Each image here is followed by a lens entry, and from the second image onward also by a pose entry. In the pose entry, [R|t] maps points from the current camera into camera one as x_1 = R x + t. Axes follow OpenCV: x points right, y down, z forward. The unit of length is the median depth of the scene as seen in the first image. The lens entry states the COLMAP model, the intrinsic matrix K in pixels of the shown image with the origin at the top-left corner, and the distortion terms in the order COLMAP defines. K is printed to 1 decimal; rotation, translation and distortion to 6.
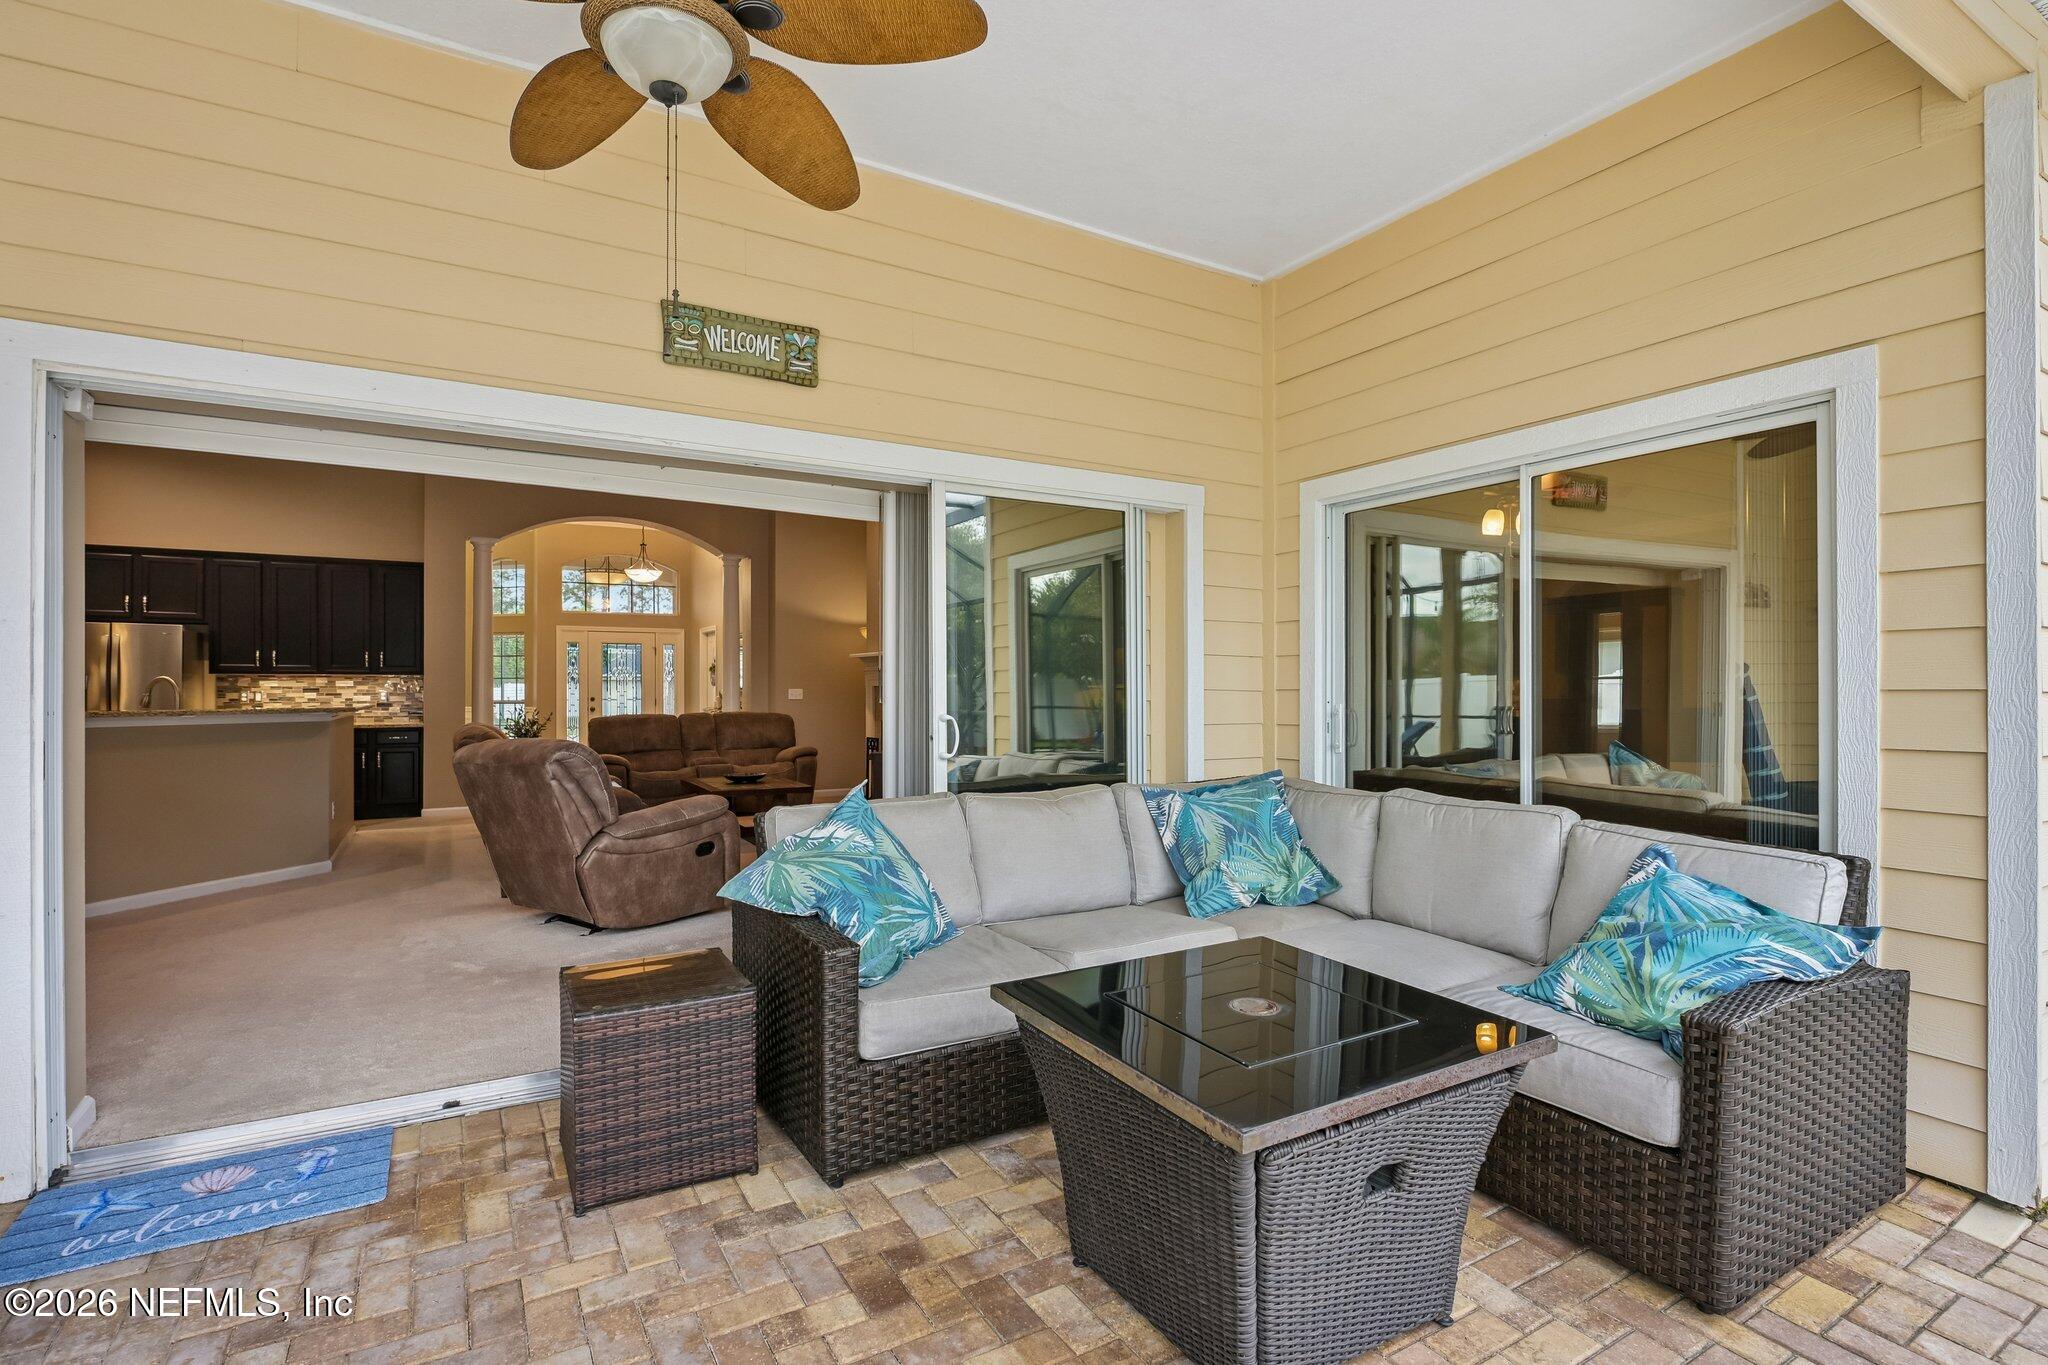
lens RADIAL K [[956.7, 0, 1024.0], [0, 956.7, 682.5], [0, 0, 1]] dist [0.000381, 0.000020]
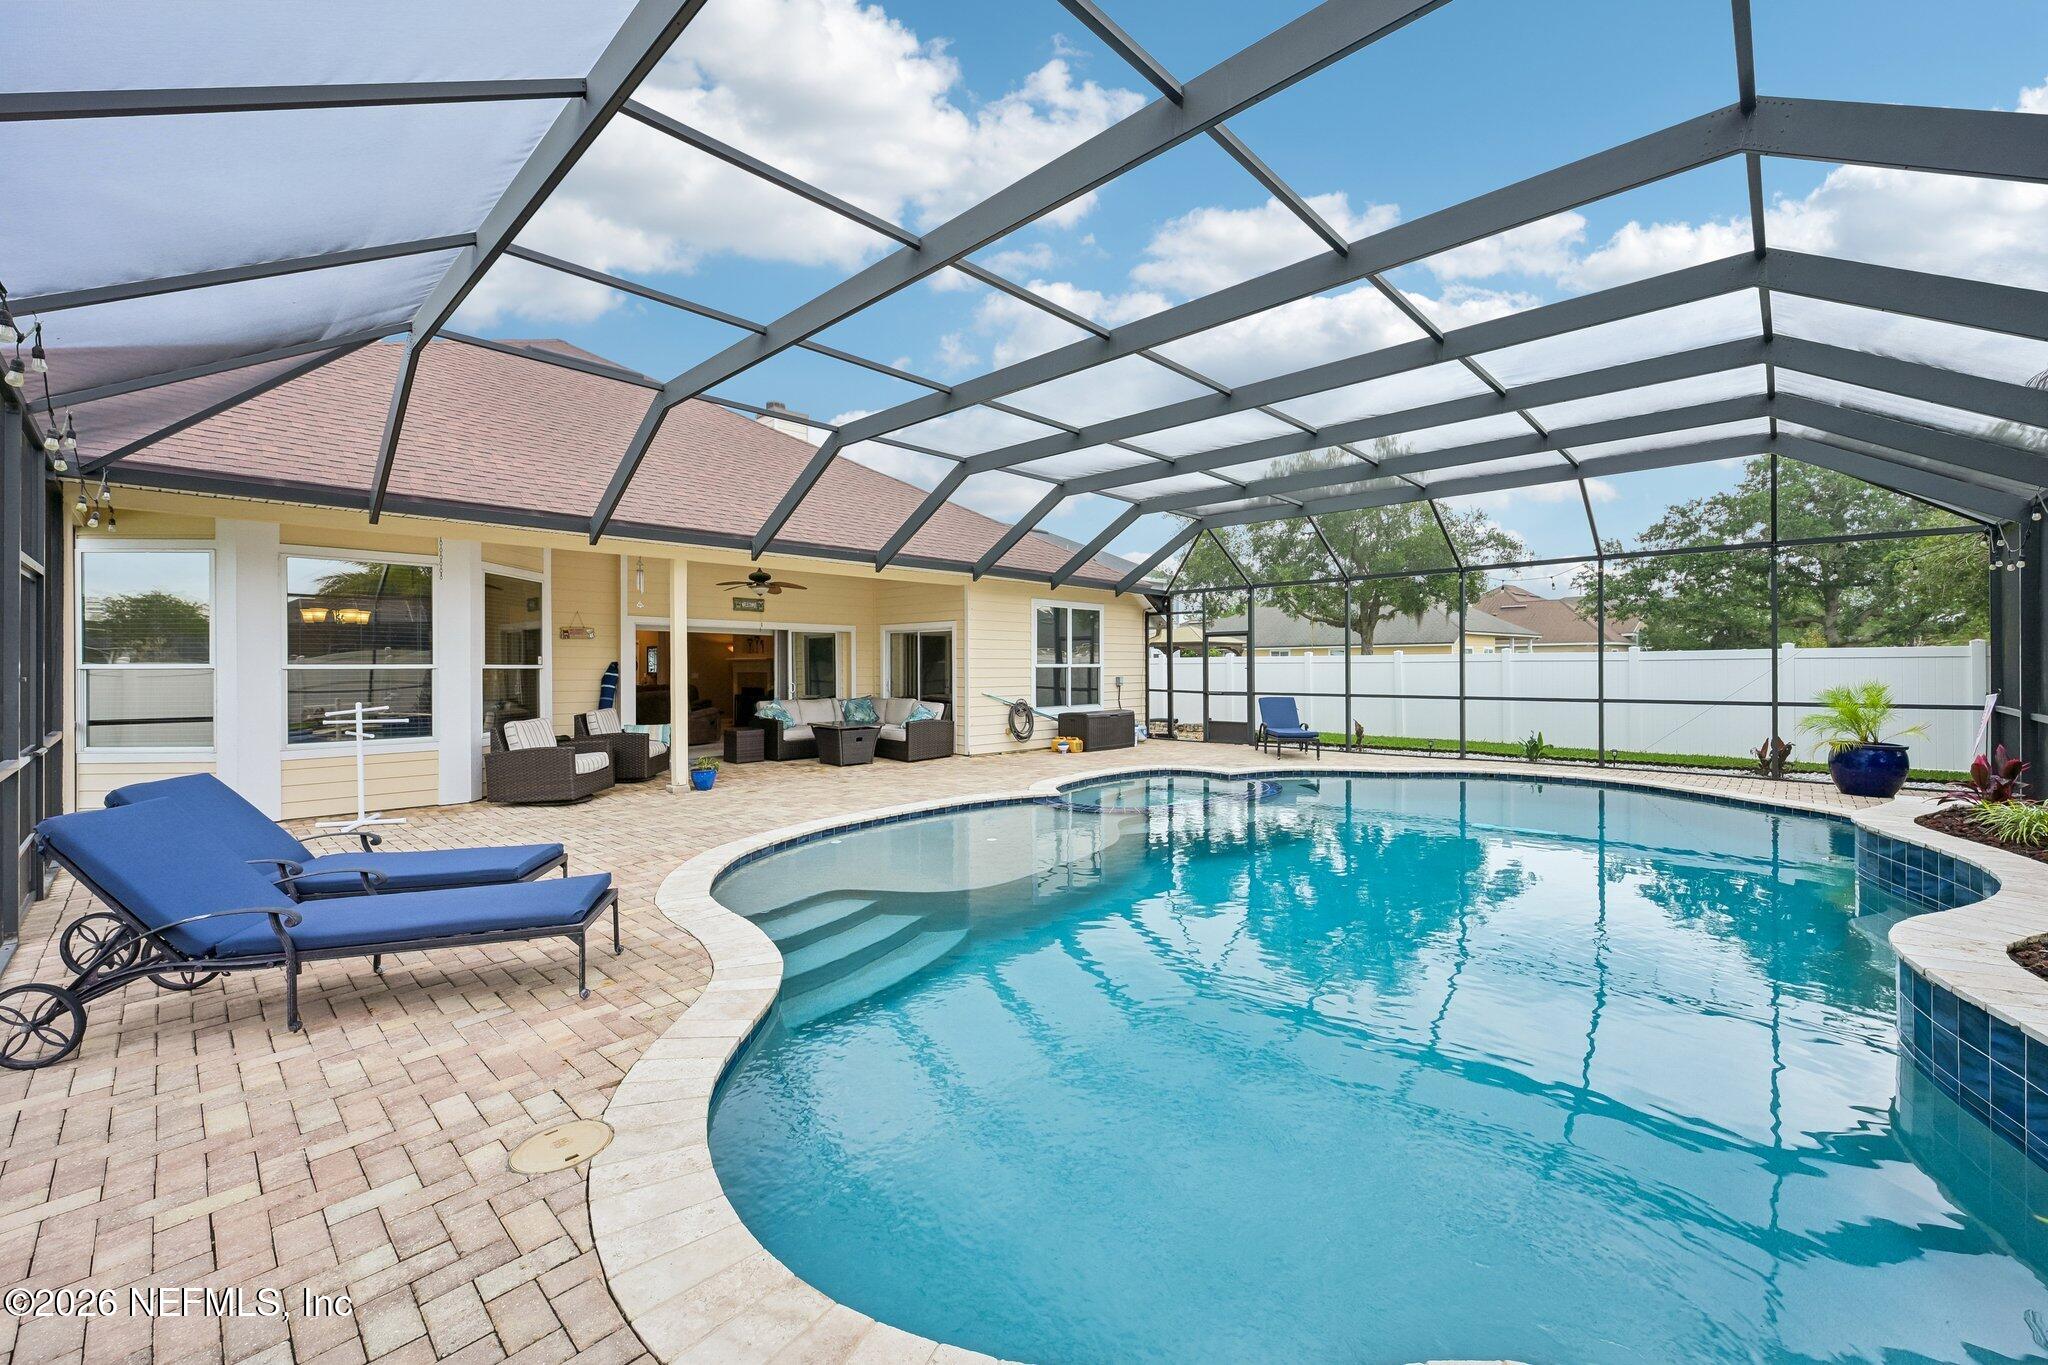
lens RADIAL K [[814.5, 0, 1039.1], [0, 814.5, 682.2], [0, 0, 1]] dist [0.009017, -0.000368]
pose [[0.956343, -0.003419, 0.292225, -0.098445], [-0.005084, 0.999586, 0.028334, -0.088810], [-0.292201, -0.028583, 0.955930, -3.208102]]
